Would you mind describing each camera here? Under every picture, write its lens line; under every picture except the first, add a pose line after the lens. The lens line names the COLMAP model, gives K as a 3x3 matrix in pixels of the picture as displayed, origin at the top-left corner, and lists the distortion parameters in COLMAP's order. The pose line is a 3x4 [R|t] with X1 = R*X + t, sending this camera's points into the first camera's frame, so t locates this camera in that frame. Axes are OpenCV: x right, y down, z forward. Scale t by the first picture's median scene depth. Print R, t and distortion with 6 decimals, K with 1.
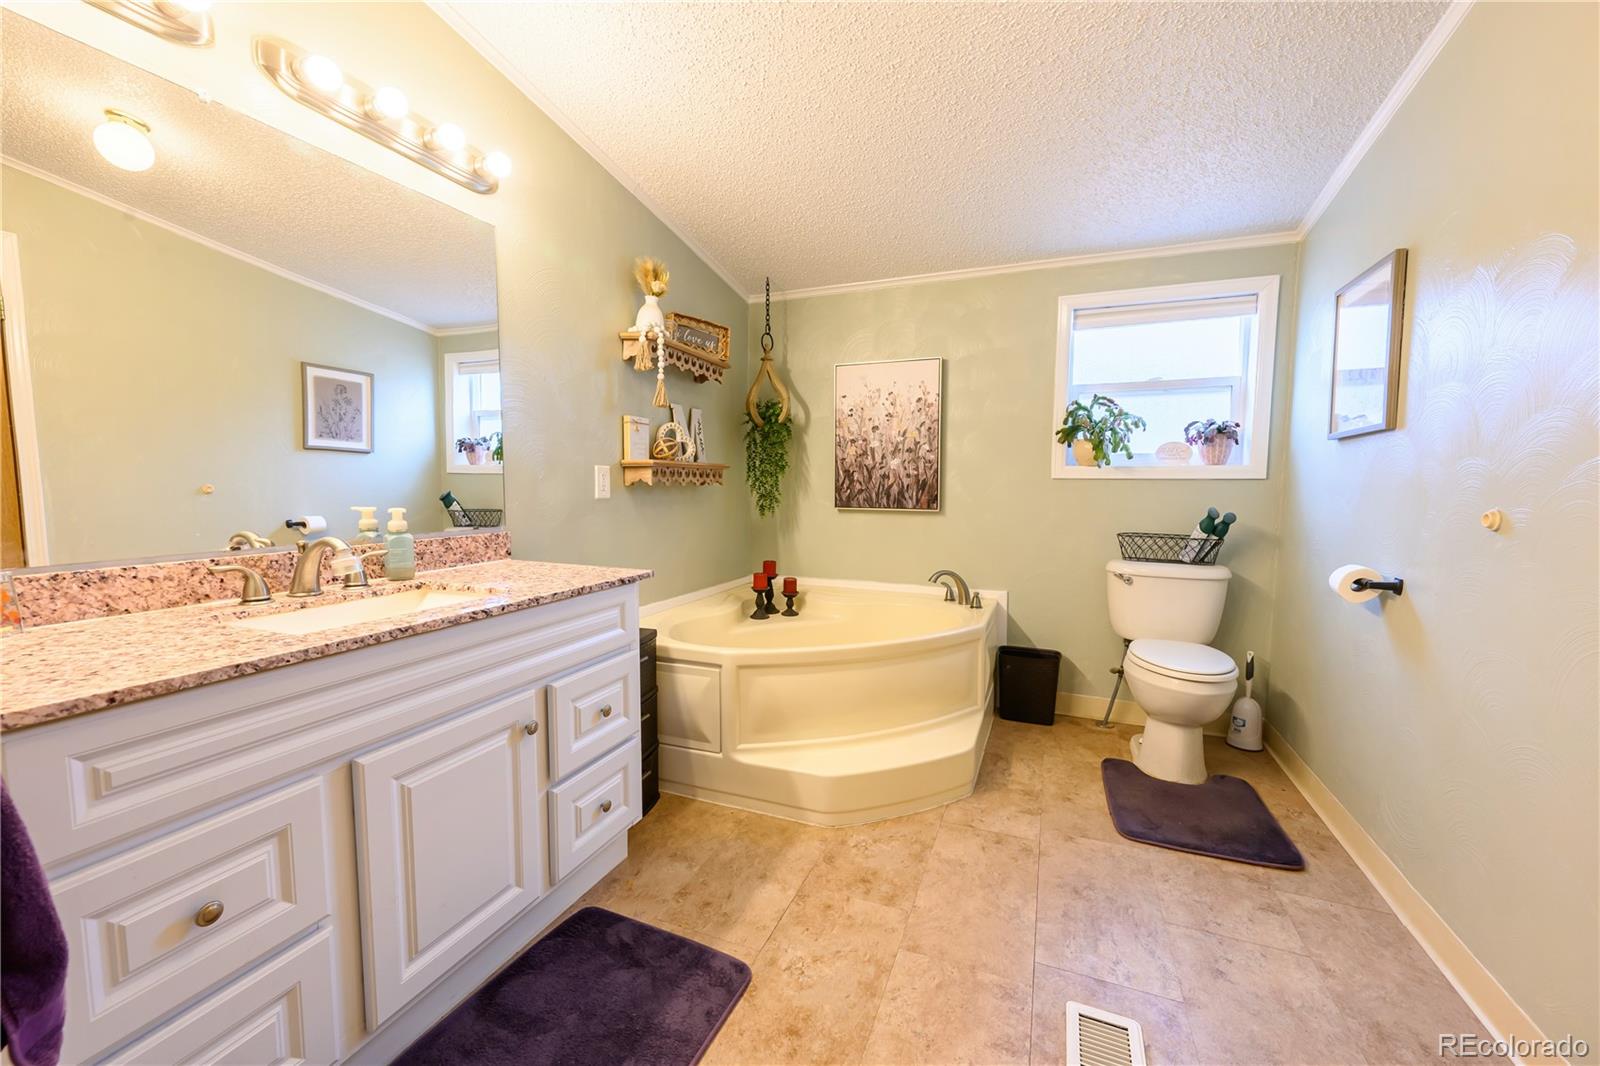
lens RADIAL K [[624.6, 0, 802.9], [0, 624.6, 532.4], [0, 0, 1]] dist [-0.001600, 0.000522]
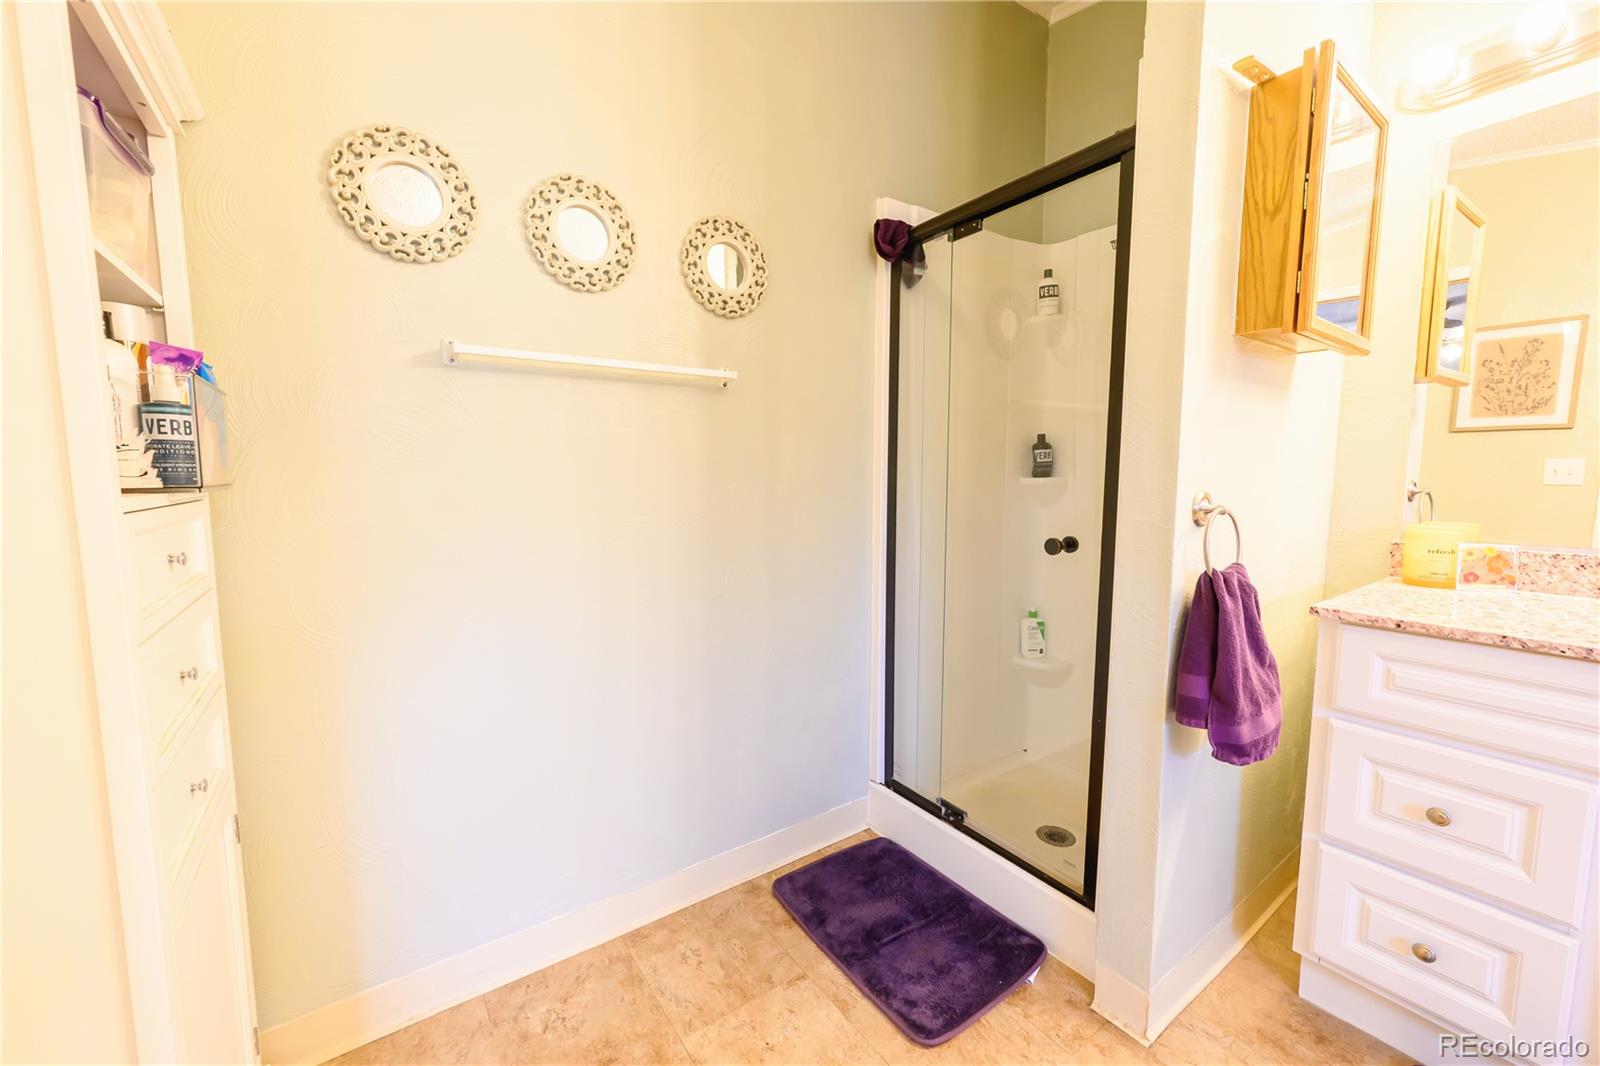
lens RADIAL K [[624.6, 0, 799.2], [0, 624.6, 532.3], [0, 0, 1]] dist [-0.001600, 0.000522]
pose [[-0.542501, 0.078942, -0.836338, 0.352971], [-0.072589, 0.987446, 0.140291, -0.021511], [0.836913, 0.136817, -0.529960, 0.227926]]
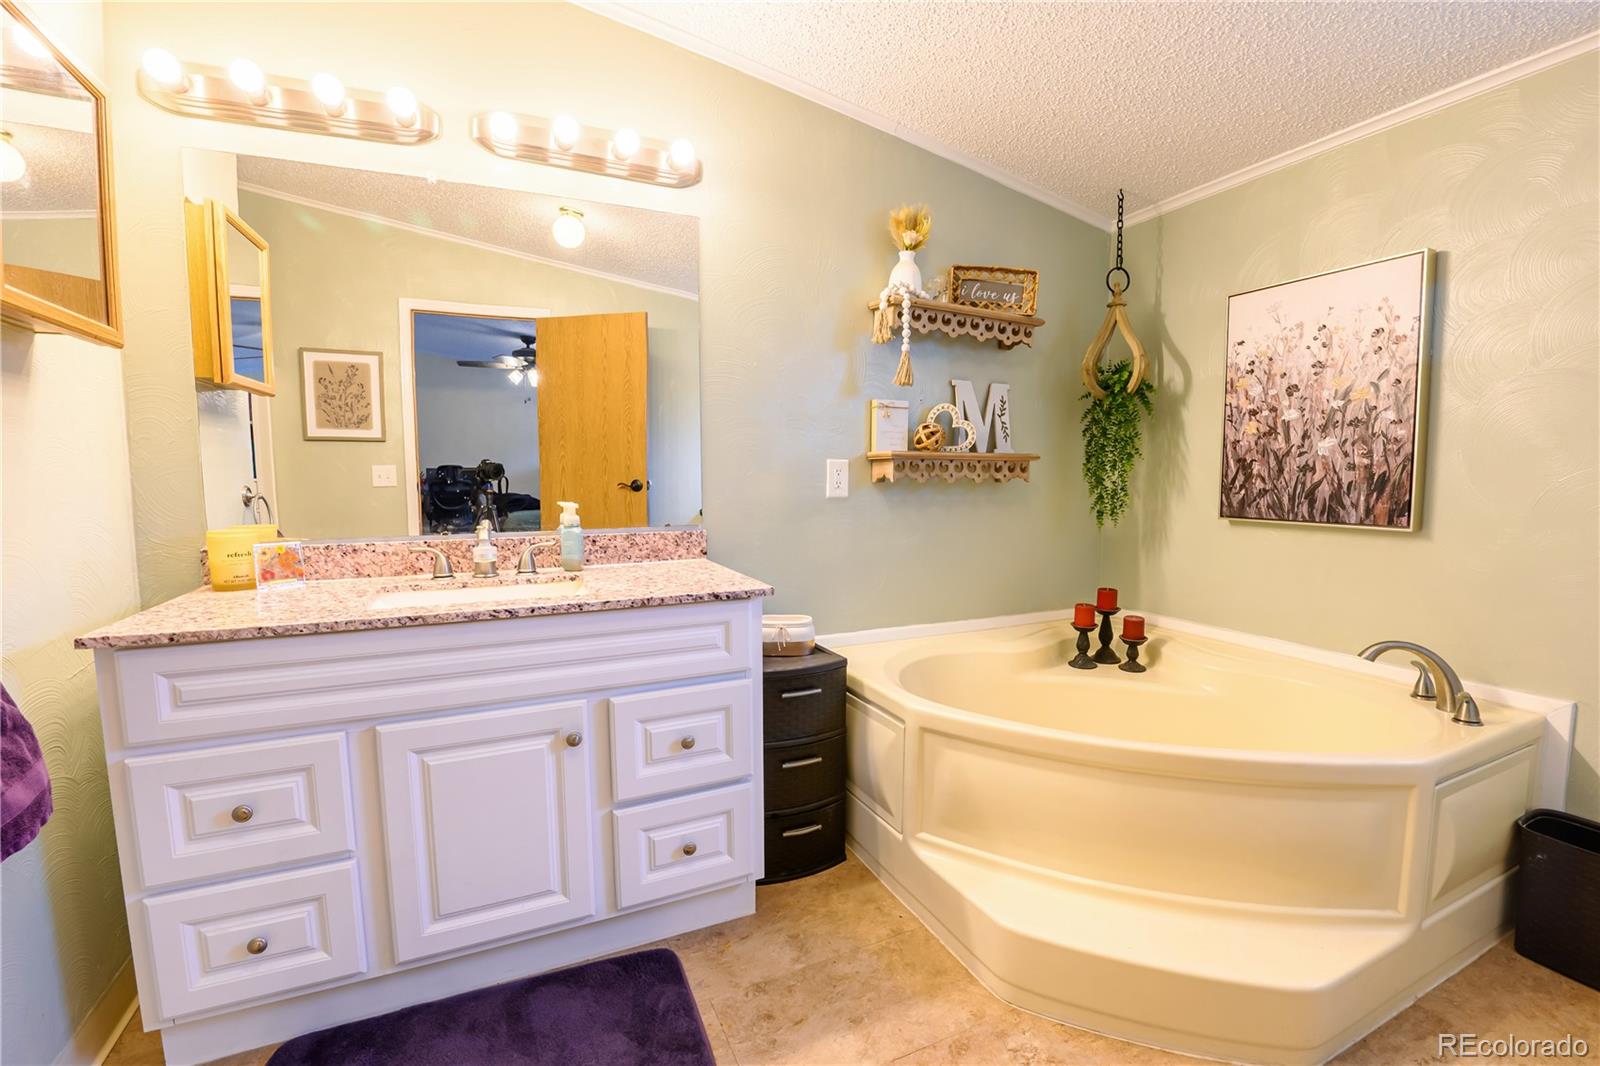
lens RADIAL K [[673.3, 0, 804.8], [0, 673.3, 531.8], [0, 0, 1]] dist [-0.034945, 0.000989]
pose [[0.729025, 0.052941, -0.682437, 0.365034], [-0.051597, 0.998418, 0.022335, -0.031162], [0.682540, 0.018929, 0.730603, 0.361532]]
